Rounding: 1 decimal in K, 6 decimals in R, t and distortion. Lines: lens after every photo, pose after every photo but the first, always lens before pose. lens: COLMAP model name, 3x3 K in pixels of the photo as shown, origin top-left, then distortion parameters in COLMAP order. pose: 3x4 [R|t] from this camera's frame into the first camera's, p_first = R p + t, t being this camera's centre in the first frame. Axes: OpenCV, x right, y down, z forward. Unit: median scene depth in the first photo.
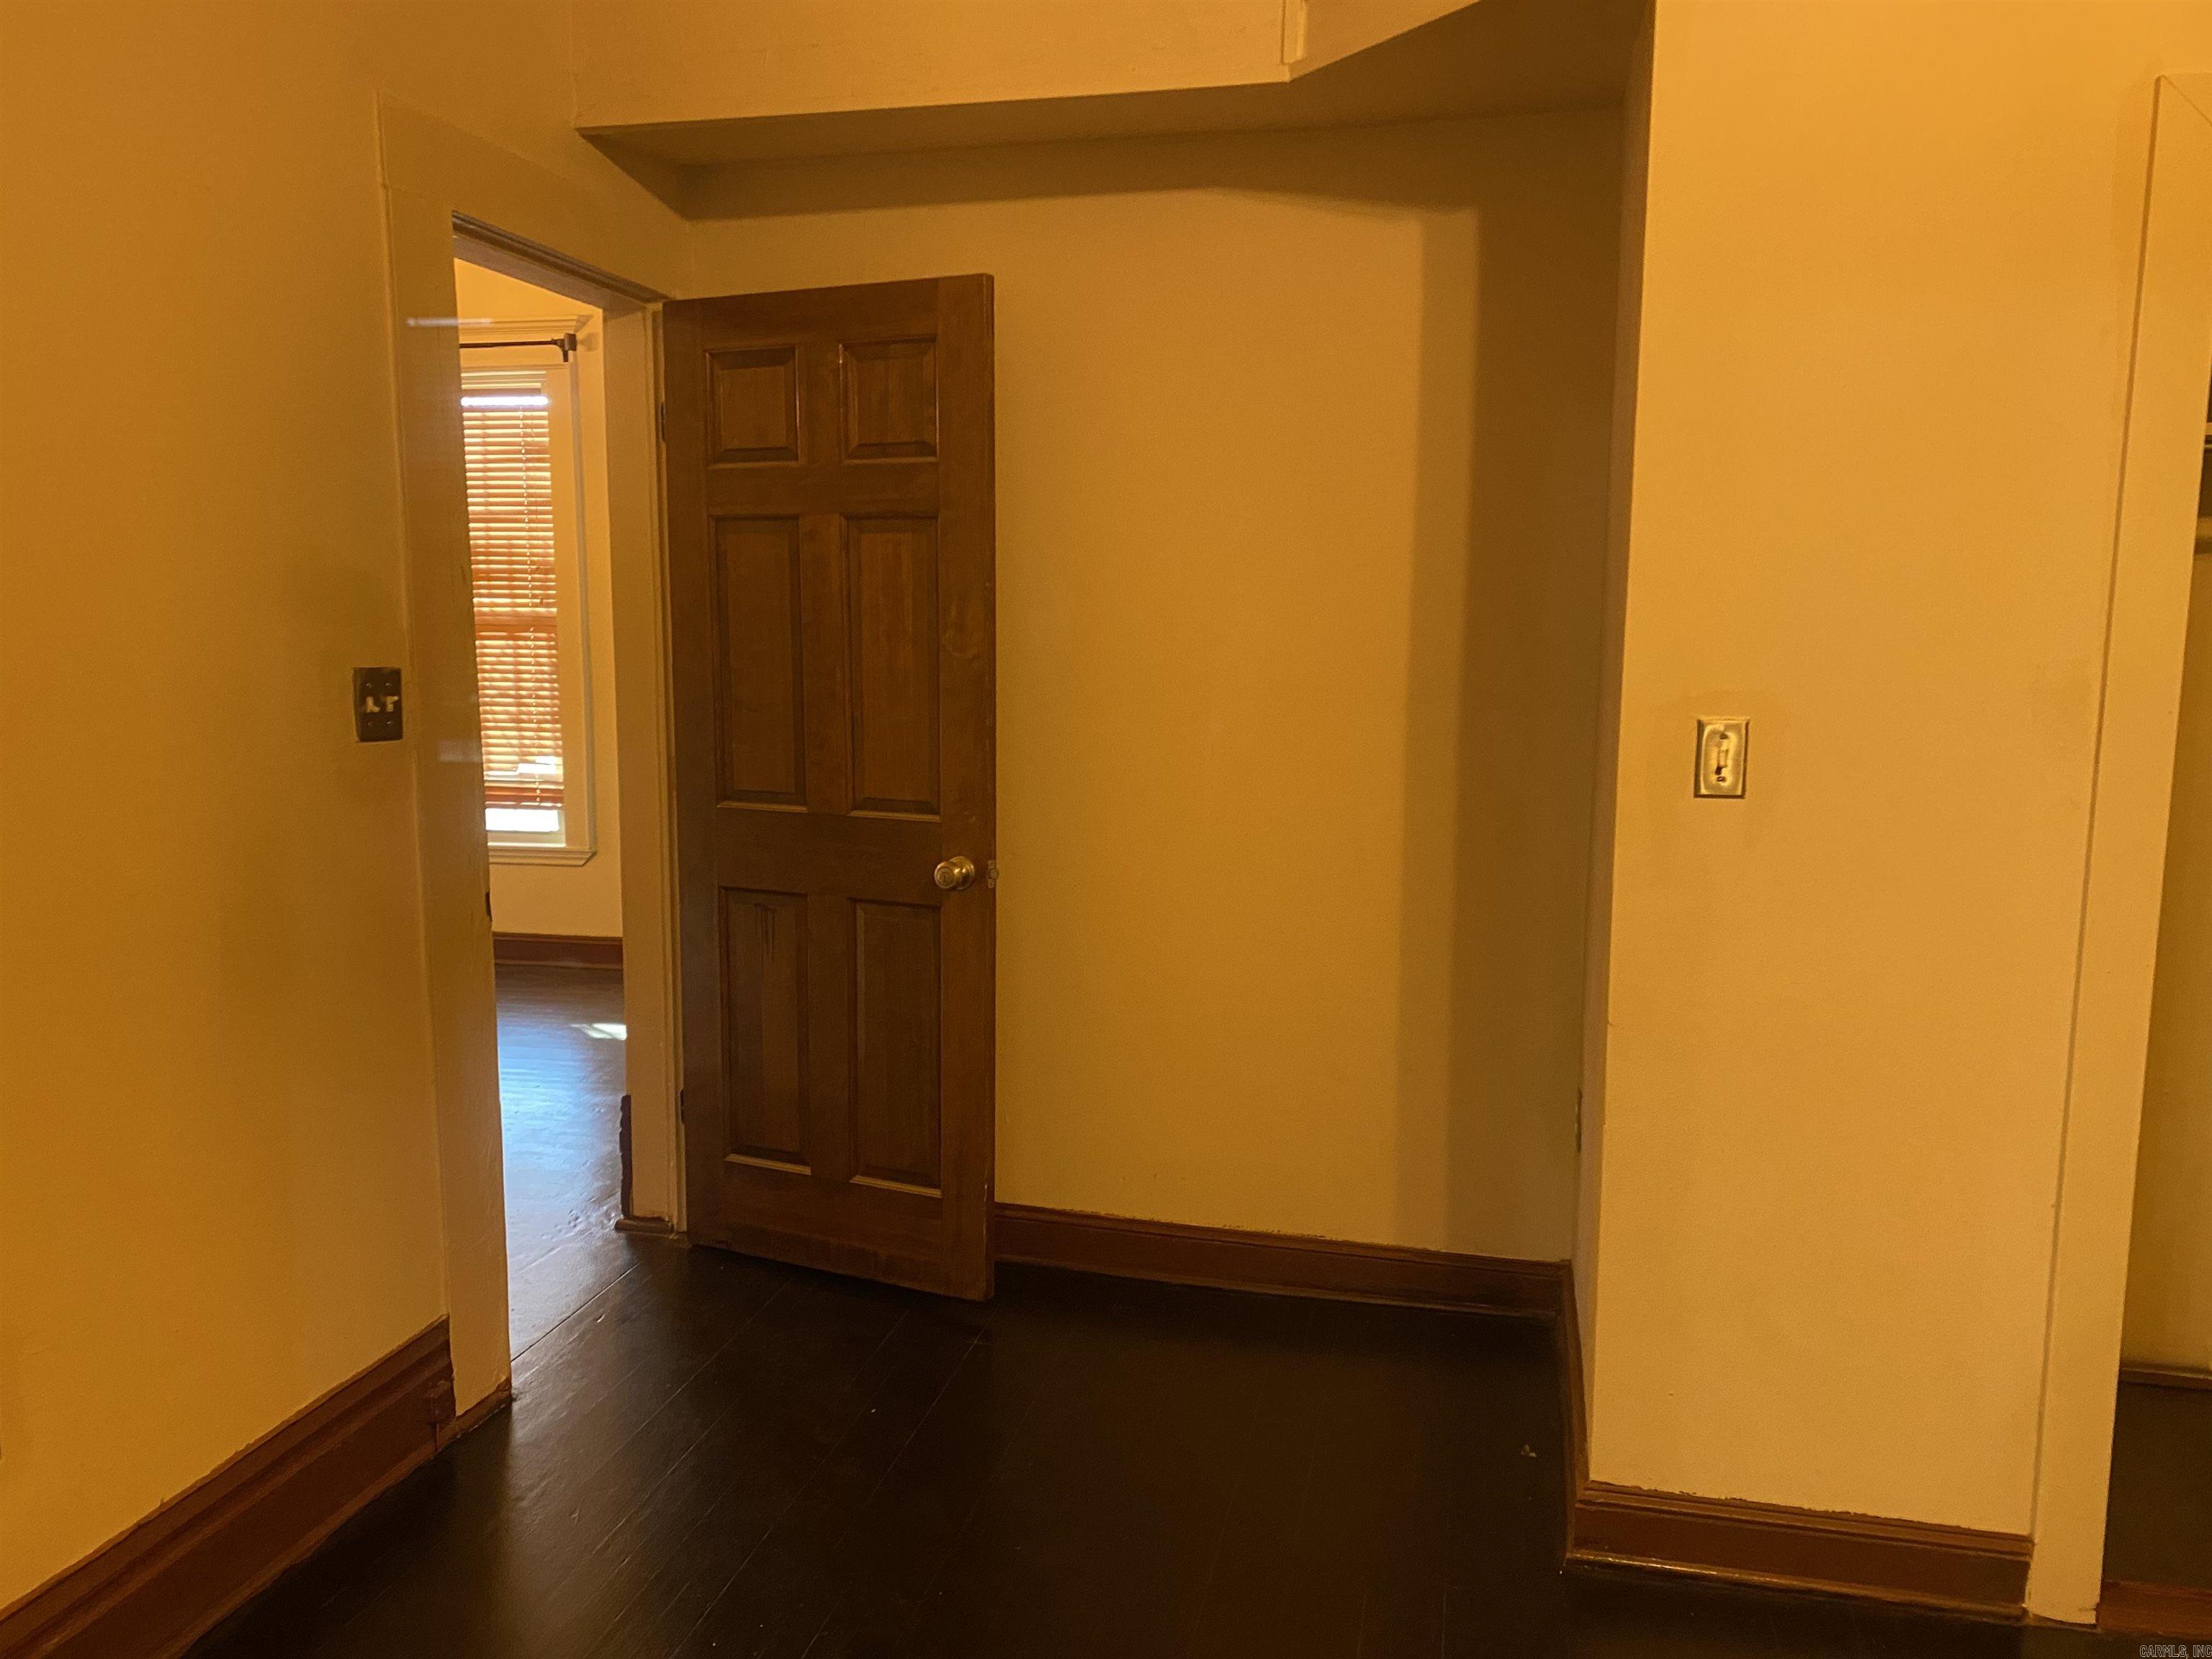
lens RADIAL K [[1644.8, 0, 1144.0], [0, 1644.8, 826.6], [0, 0, 1]] dist [0.050341, -0.049934]
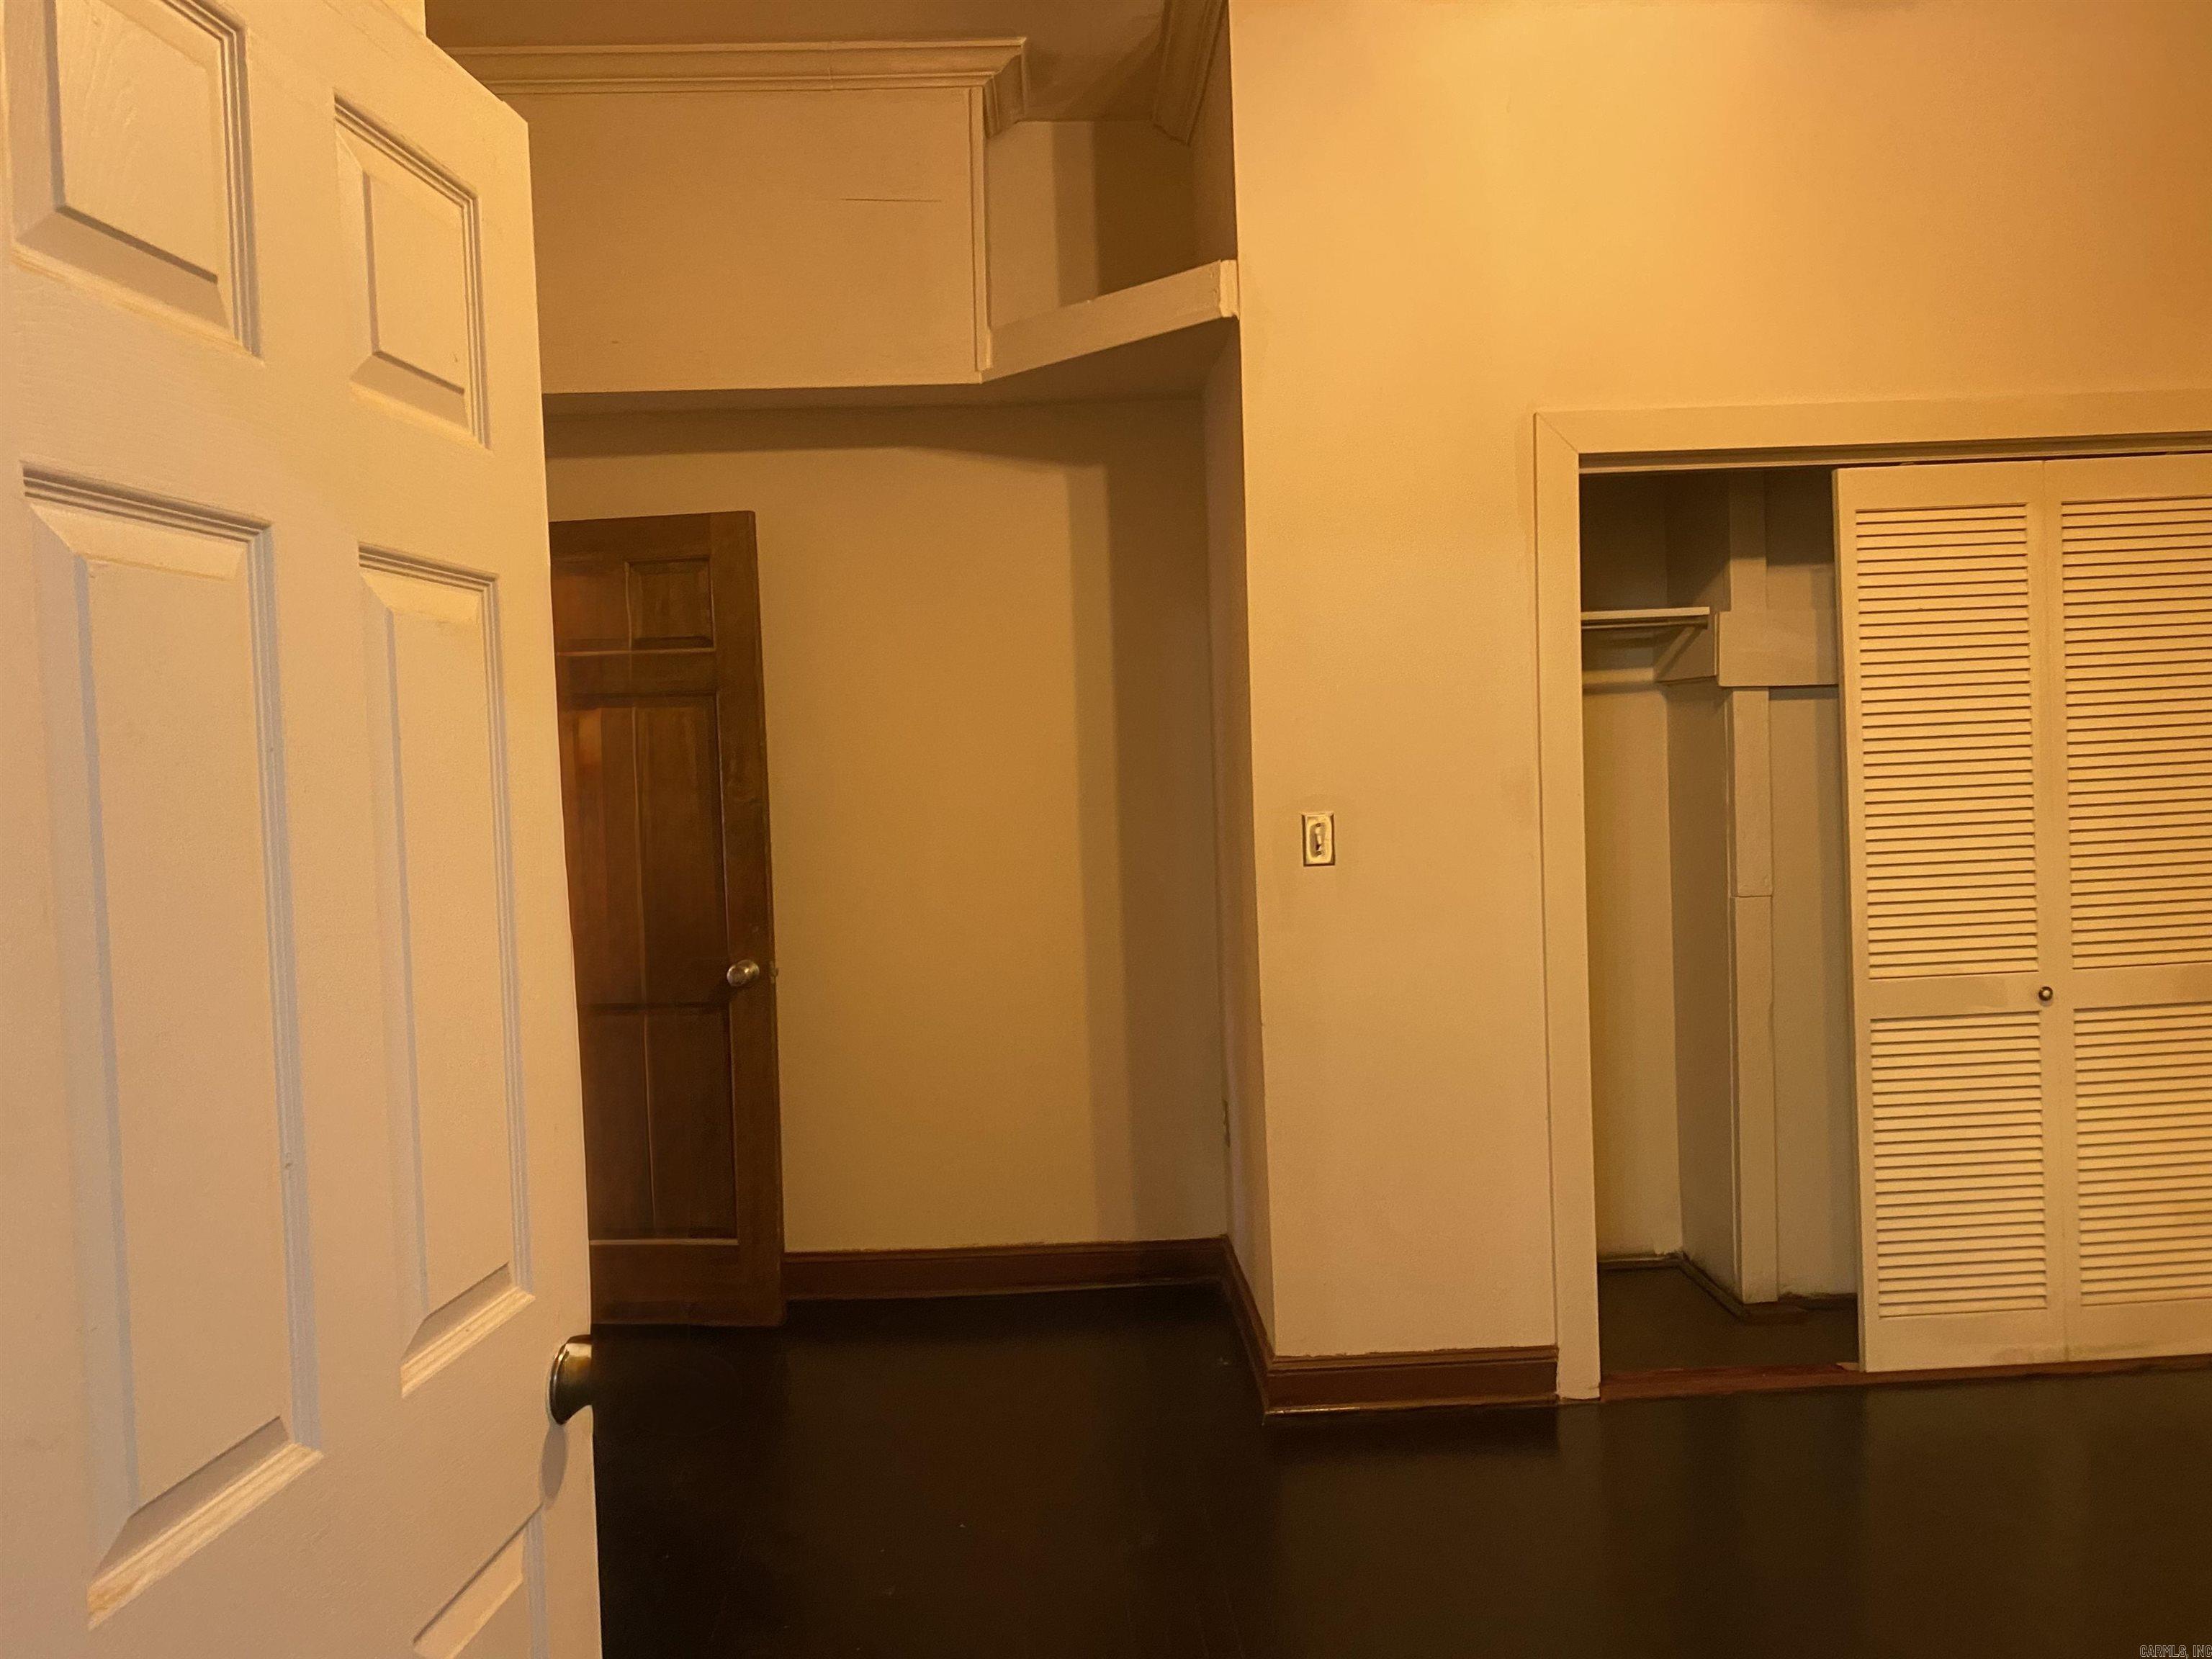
lens RADIAL K [[1706.3, 0, 1108.9], [0, 1706.3, 800.1], [0, 0, 1]] dist [0.008089, 0.004540]
pose [[0.959004, -0.047108, 0.279448, -0.208495], [0.078202, 0.991790, -0.101180, 0.051077], [-0.272388, 0.118885, 0.954815, -0.334597]]
